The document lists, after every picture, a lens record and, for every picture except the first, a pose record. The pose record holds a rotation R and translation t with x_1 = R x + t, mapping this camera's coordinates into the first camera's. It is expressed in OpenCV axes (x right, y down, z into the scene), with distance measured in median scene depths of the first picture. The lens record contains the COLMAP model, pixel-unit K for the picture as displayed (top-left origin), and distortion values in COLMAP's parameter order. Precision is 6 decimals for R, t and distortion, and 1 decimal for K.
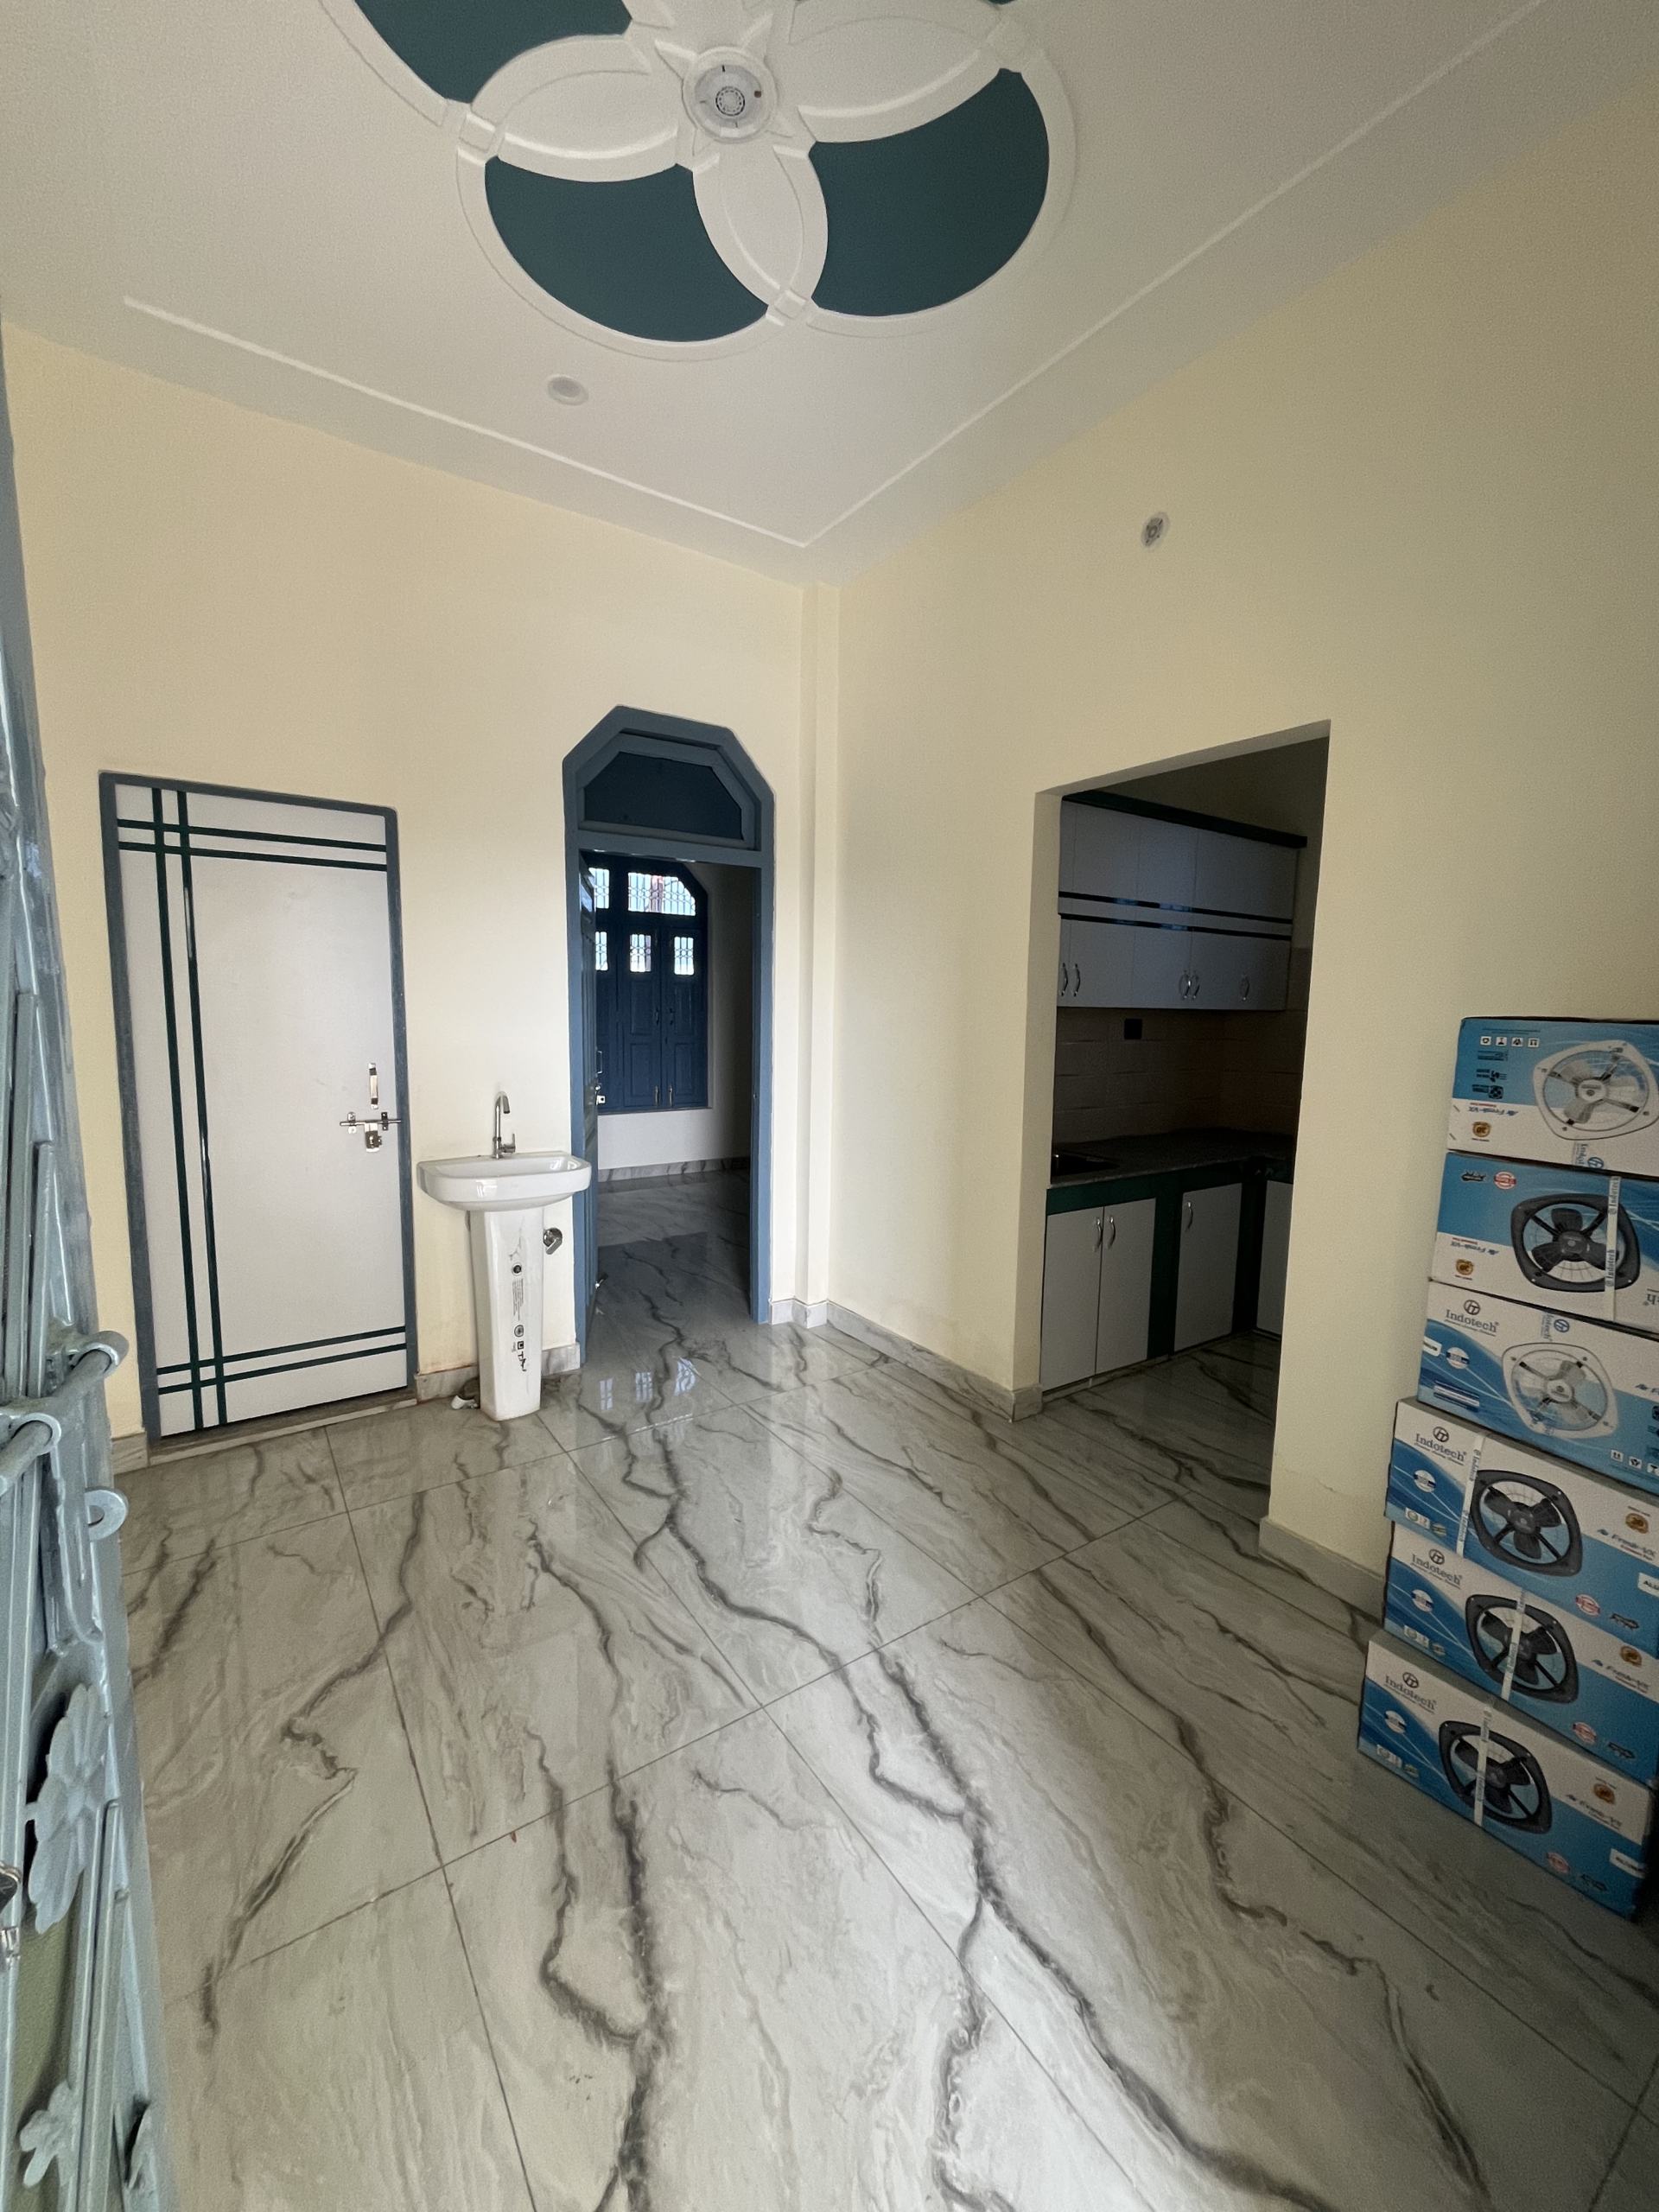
lens RADIAL K [[897.6, 0, 829.5], [0, 897.6, 1106.0], [0, 0, 1]] dist [0.027402, -0.000109]
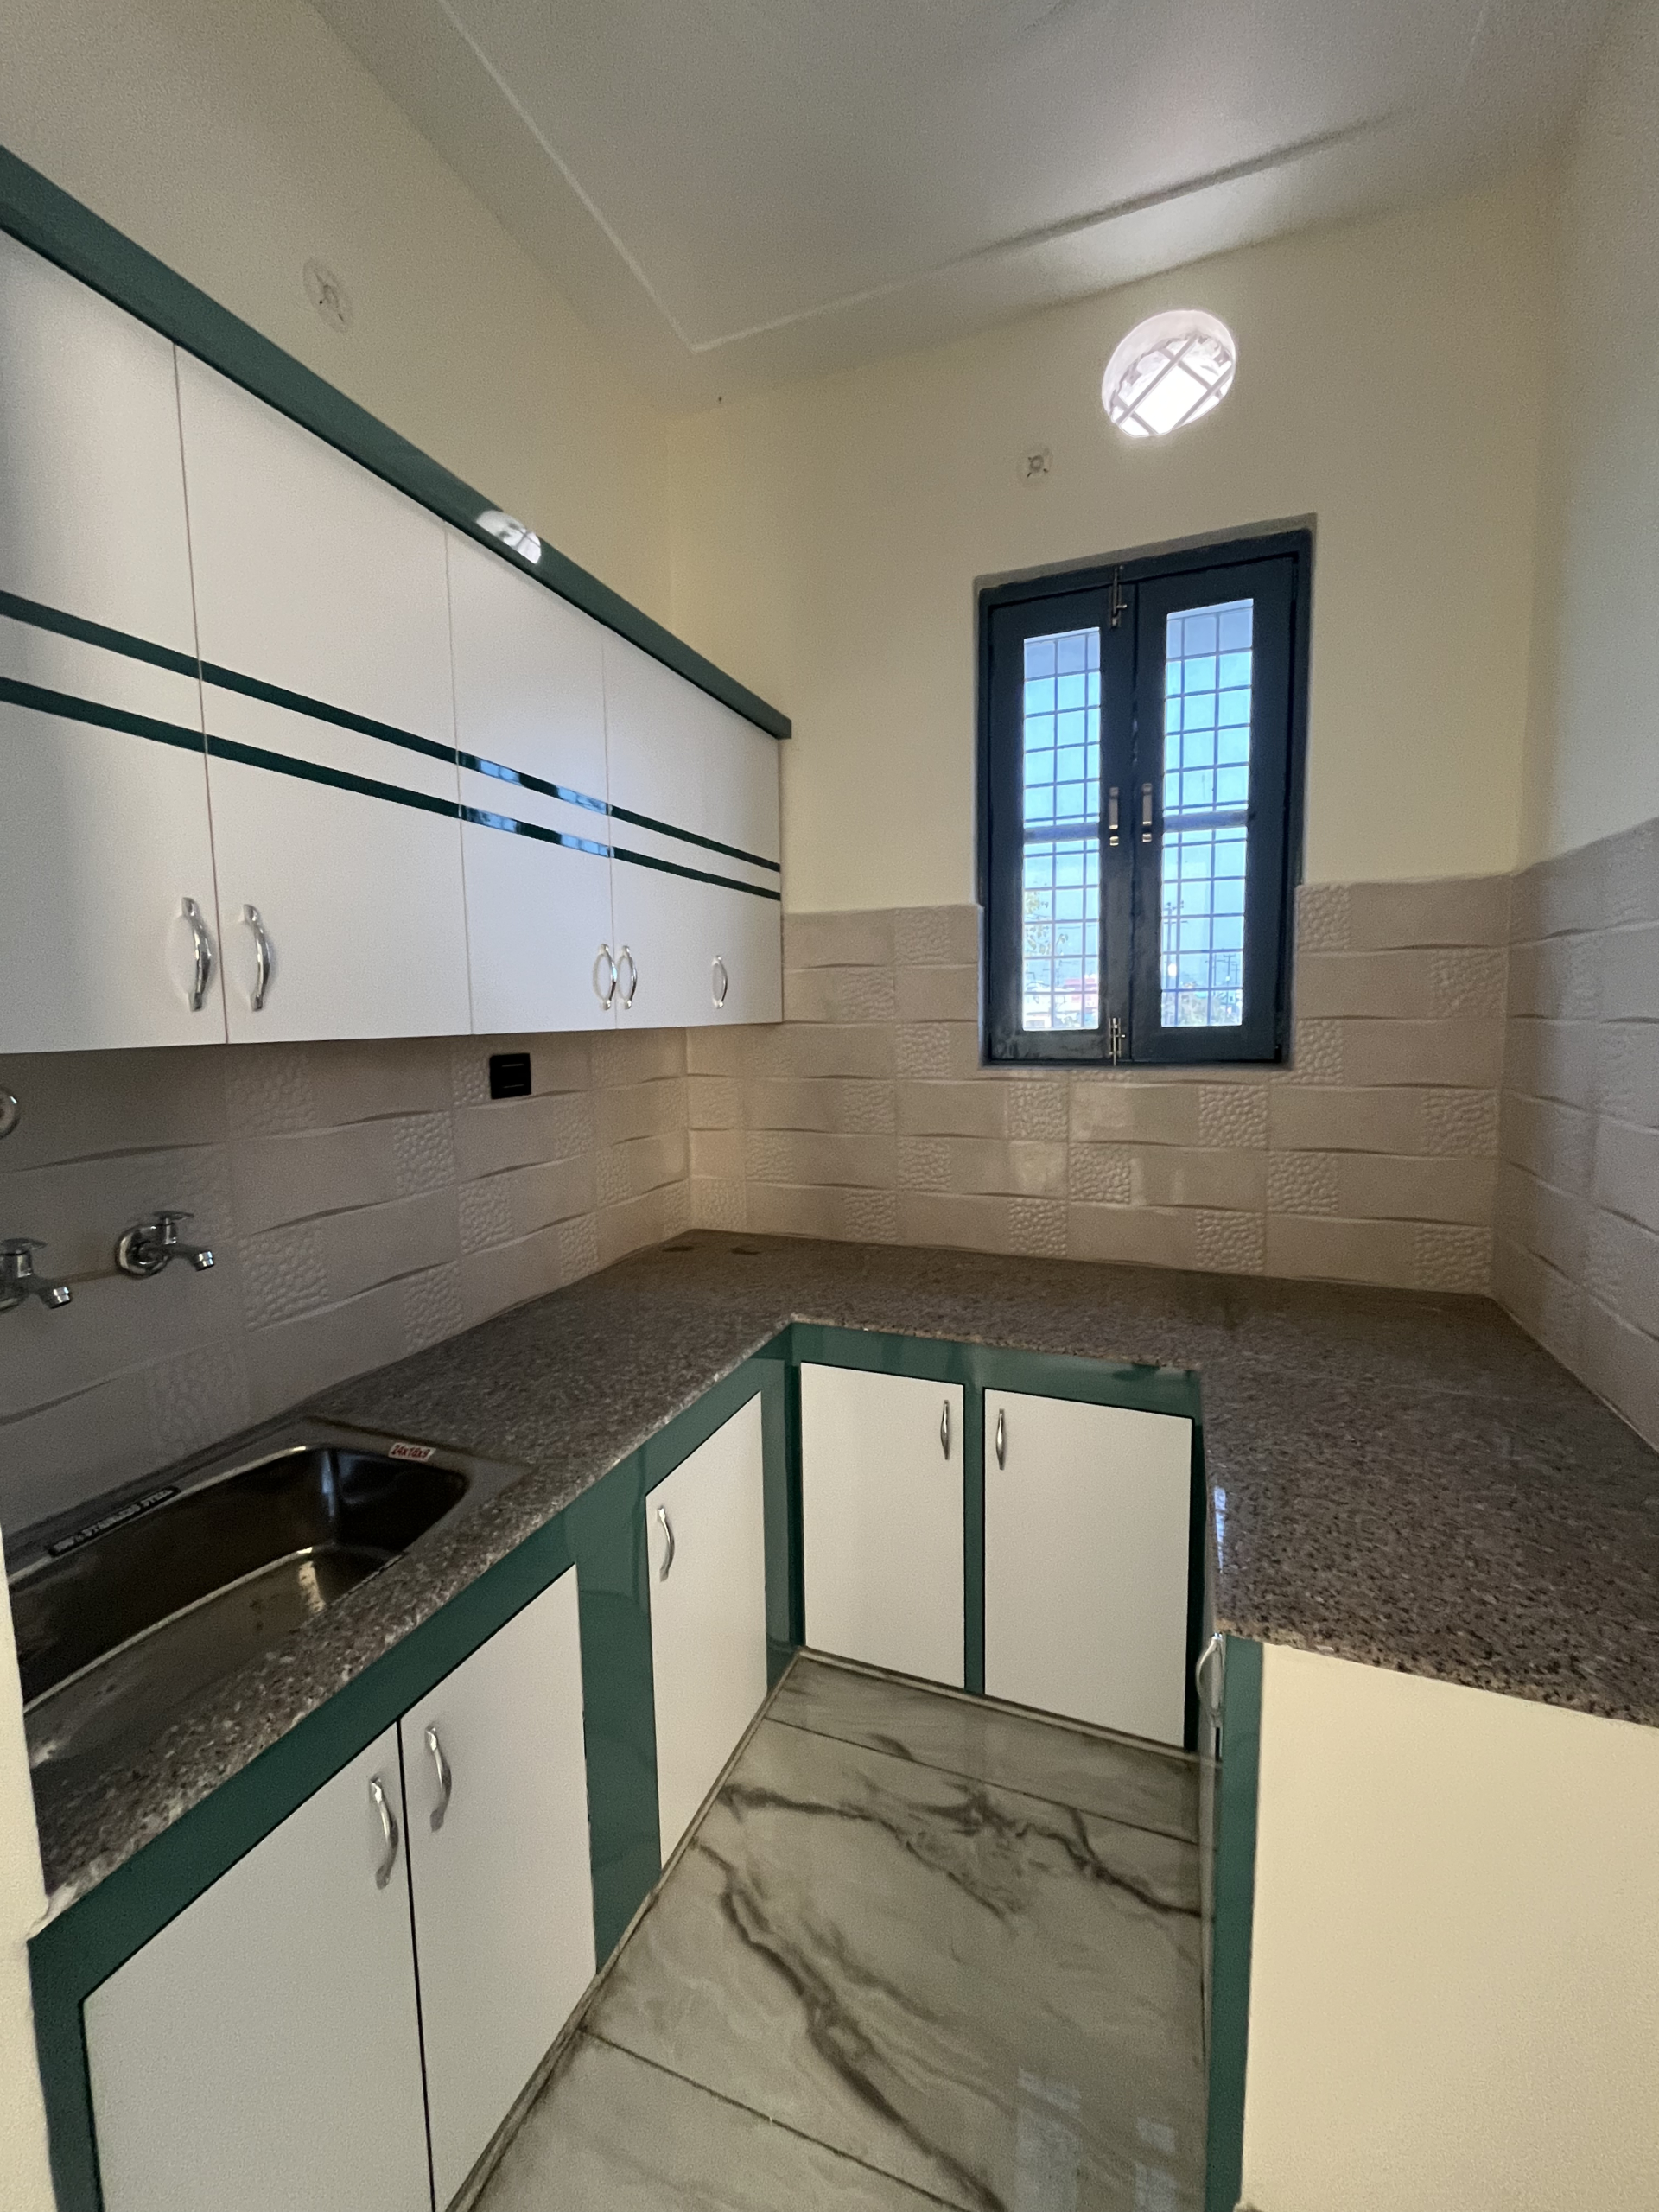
lens RADIAL K [[897.6, 0, 829.5], [0, 897.6, 1106.0], [0, 0, 1]] dist [0.027402, -0.000109]
pose [[0.831268, -0.089855, 0.548561, 0.103848], [0.097397, 0.995126, 0.015412, -0.029140], [-0.547272, 0.040616, 0.835968, 0.250072]]
